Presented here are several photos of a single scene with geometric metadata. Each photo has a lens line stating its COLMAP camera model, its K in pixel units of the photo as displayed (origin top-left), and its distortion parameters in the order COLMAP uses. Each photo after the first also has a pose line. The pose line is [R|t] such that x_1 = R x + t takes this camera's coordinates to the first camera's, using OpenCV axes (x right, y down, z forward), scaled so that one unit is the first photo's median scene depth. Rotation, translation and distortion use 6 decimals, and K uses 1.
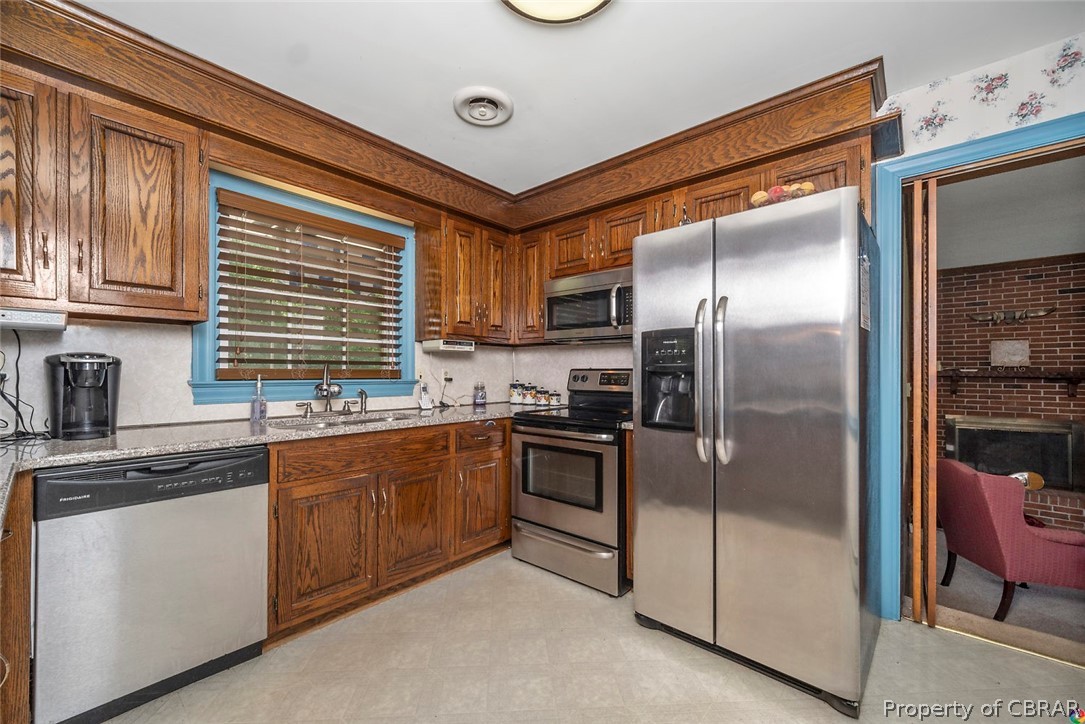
lens RADIAL K [[430.3, 0, 546.8], [0, 430.3, 369.7], [0, 0, 1]] dist [-0.001360, -0.000078]
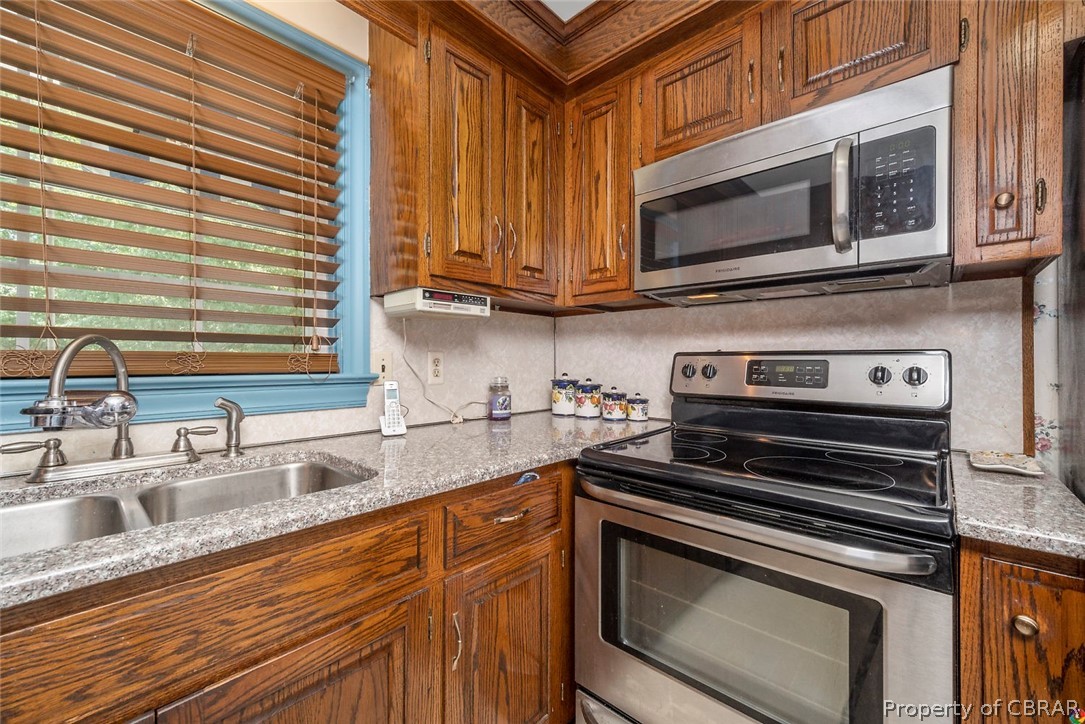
lens RADIAL K [[430.3, 0, 540.6], [0, 430.3, 358.7], [0, 0, 1]] dist [-0.001360, -0.000078]
pose [[0.998994, -0.000869, -0.044825, -0.088518], [0.000950, 0.999998, 0.001774, 0.004722], [0.044824, -0.001815, 0.998993, 0.510834]]
